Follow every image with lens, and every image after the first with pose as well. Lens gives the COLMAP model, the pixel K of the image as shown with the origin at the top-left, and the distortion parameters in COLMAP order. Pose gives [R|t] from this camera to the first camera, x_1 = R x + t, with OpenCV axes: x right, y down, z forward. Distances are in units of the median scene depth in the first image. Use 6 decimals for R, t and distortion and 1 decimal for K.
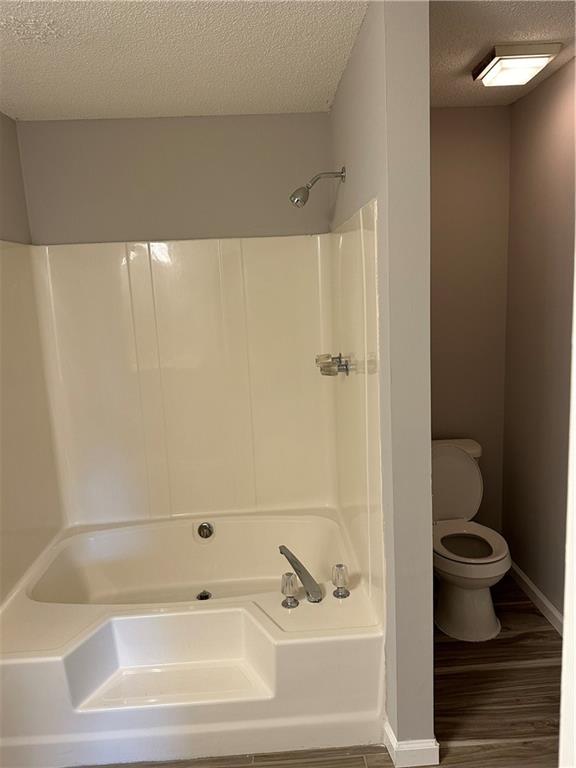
lens RADIAL K [[525.6, 0, 288.0], [0, 525.6, 384.0], [0, 0, 1]] dist [0.057768, -0.082617]
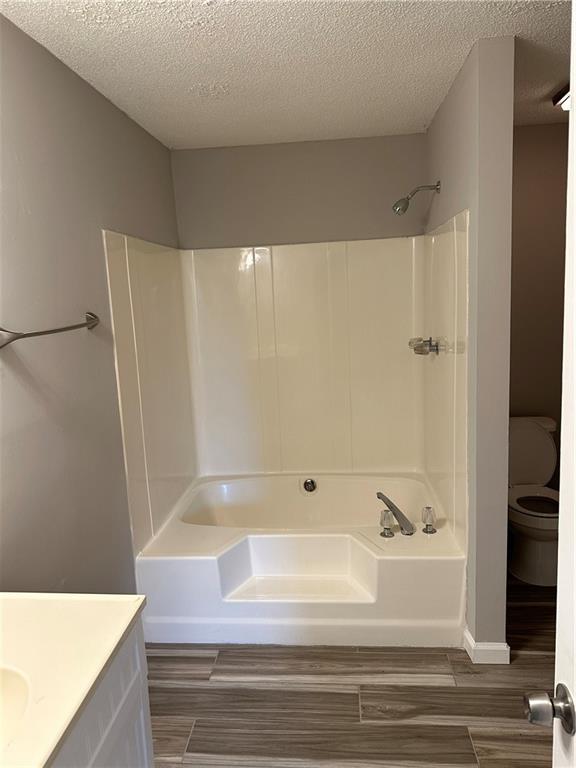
lens RADIAL K [[525.6, 0, 288.0], [0, 525.6, 384.0], [0, 0, 1]] dist [0.057768, -0.082617]
pose [[0.990004, 0.022688, -0.139201, -0.059710], [-0.022671, 0.999742, 0.001704, 0.061123], [0.139204, 0.001468, 0.990263, -0.255588]]
